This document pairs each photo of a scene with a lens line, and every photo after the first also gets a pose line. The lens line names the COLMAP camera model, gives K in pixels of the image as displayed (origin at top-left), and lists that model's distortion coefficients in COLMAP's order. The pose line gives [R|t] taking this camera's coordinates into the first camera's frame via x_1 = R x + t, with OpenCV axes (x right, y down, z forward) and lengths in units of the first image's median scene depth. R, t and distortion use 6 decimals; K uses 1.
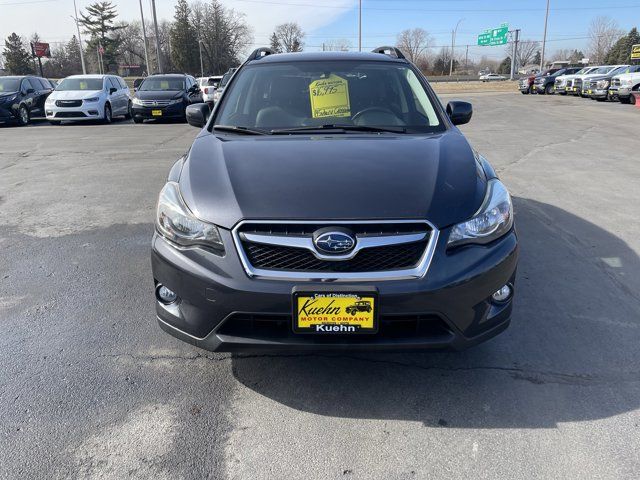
lens RADIAL K [[518.3, 0, 320.0], [0, 518.3, 240.0], [0, 0, 1]] dist [0.029479, -0.003990]
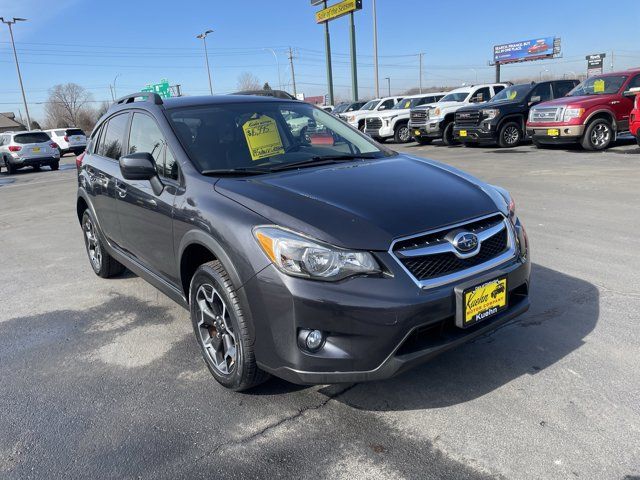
lens RADIAL K [[518.3, 0, 320.0], [0, 518.3, 240.0], [0, 0, 1]] dist [0.029479, -0.003990]
pose [[0.773494, -0.185316, 0.606107, -0.897082], [0.243983, 0.969665, -0.014890, -0.059629], [-0.584962, 0.159397, 0.795244, 0.261303]]
